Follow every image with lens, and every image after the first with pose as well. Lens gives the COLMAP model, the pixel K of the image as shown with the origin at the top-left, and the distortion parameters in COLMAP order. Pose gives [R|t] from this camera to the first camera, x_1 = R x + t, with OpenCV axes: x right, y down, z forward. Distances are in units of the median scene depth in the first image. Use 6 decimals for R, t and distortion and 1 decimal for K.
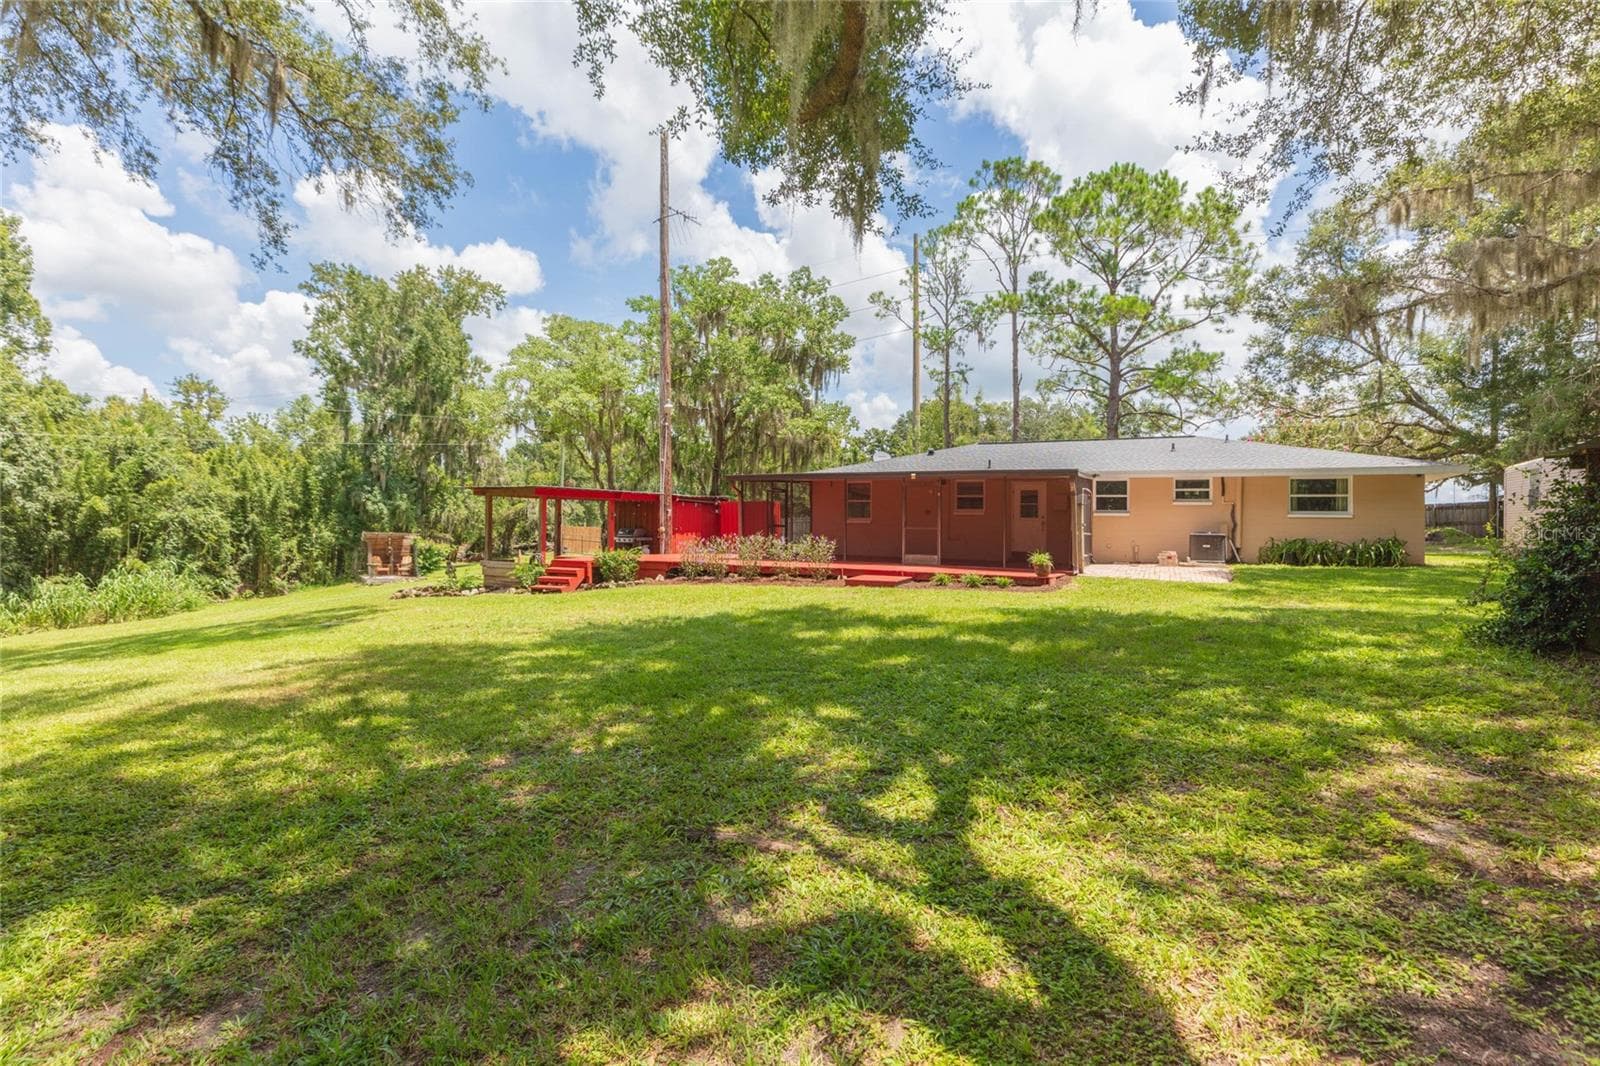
lens RADIAL K [[725.8, 0, 819.7], [0, 725.8, 501.8], [0, 0, 1]] dist [0.000603, 0.000499]
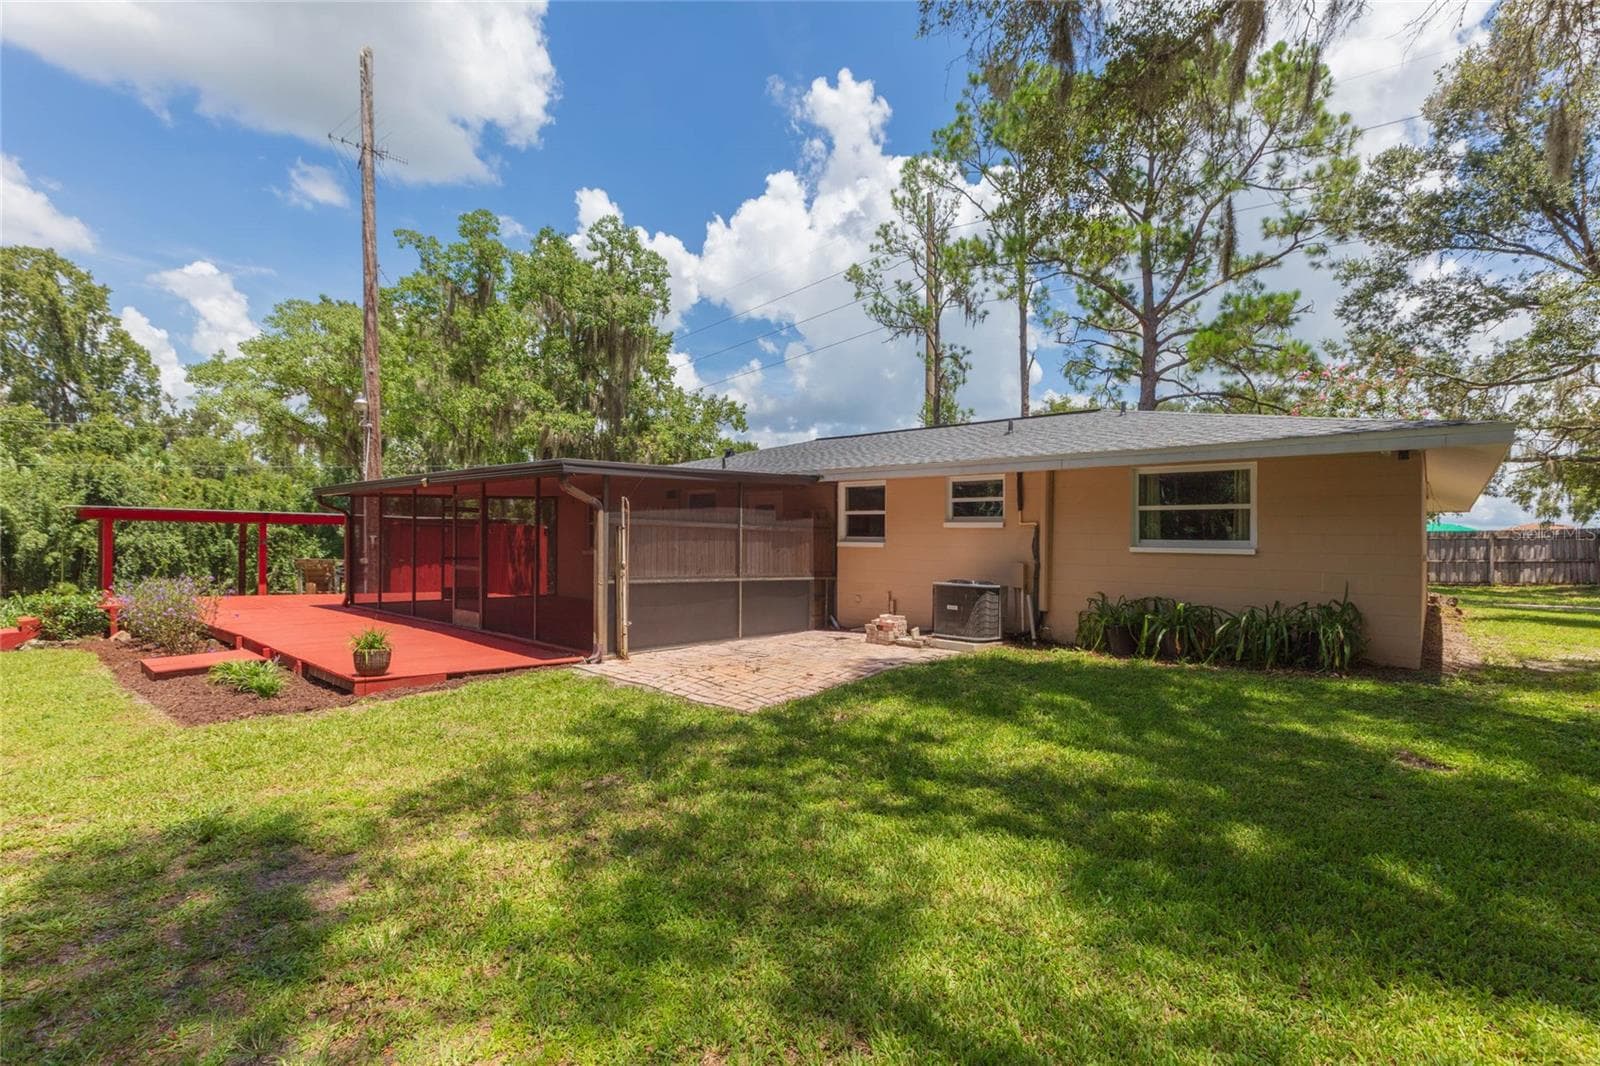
lens RADIAL K [[725.8, 0, 799.2], [0, 725.8, 537.8], [0, 0, 1]] dist [0.000603, 0.000499]
pose [[0.962714, -0.000624, -0.270521, 0.289377], [0.005695, 0.999823, 0.017959, 0.001062], [0.270462, -0.018830, 0.962546, 0.235146]]
